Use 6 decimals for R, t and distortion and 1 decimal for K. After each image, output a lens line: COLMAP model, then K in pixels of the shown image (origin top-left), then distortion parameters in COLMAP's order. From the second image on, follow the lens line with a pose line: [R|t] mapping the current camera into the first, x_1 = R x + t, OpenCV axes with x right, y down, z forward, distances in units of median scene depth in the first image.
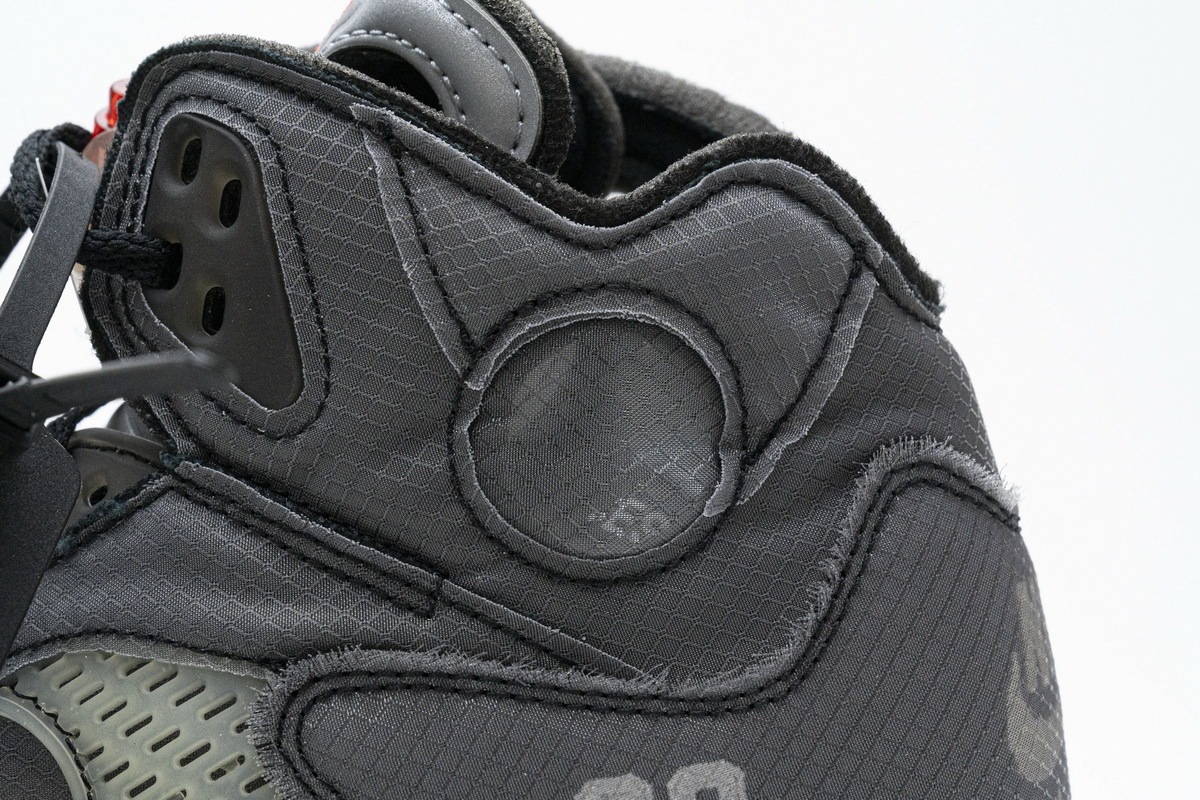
lens RADIAL K [[2415.7, 0, 600.8], [0, 2415.7, 402.5], [0, 0, 1]] dist [0.014391, 0.000000]
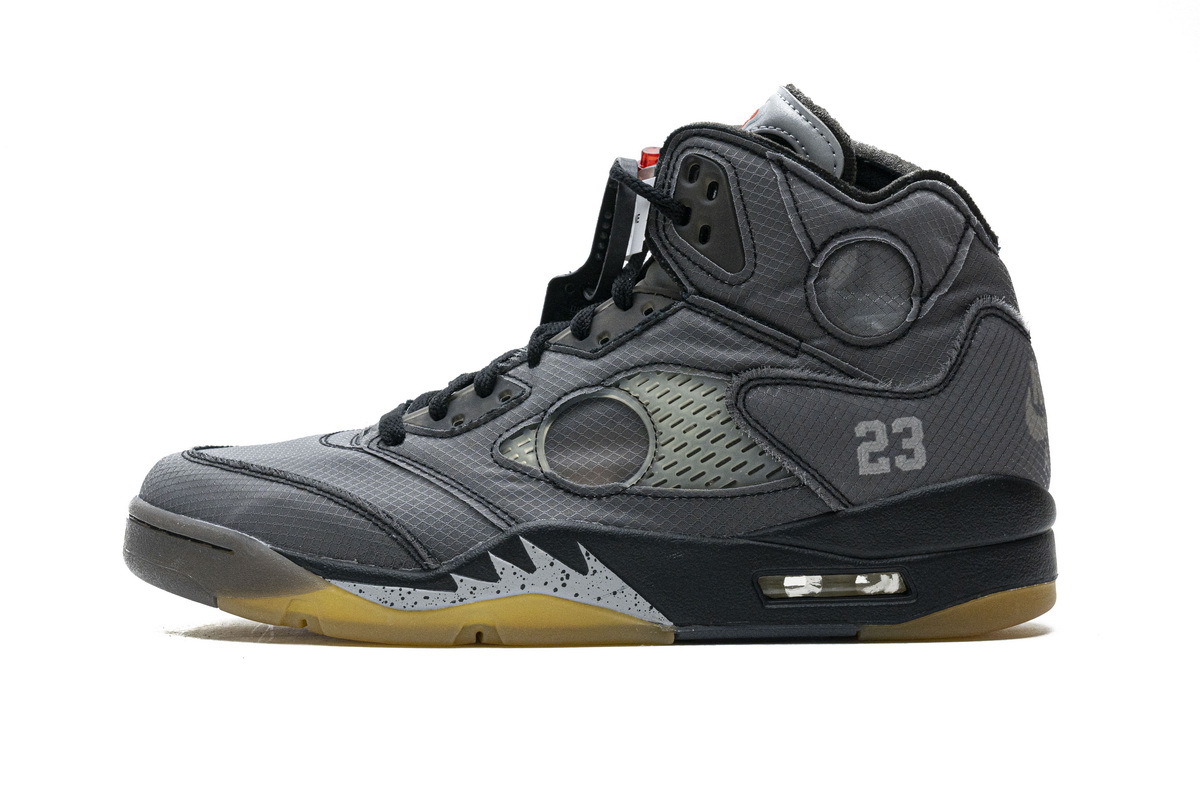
lens RADIAL K [[2415.7, 0, 598.8], [0, 2415.7, 397.2], [0, 0, 1]] dist [0.014391, 0.000000]
pose [[0.999318, 0.029706, 0.021914, -0.319530], [-0.028555, 0.998287, -0.051074, 0.256771], [-0.023394, 0.050414, 0.998454, -1.439457]]
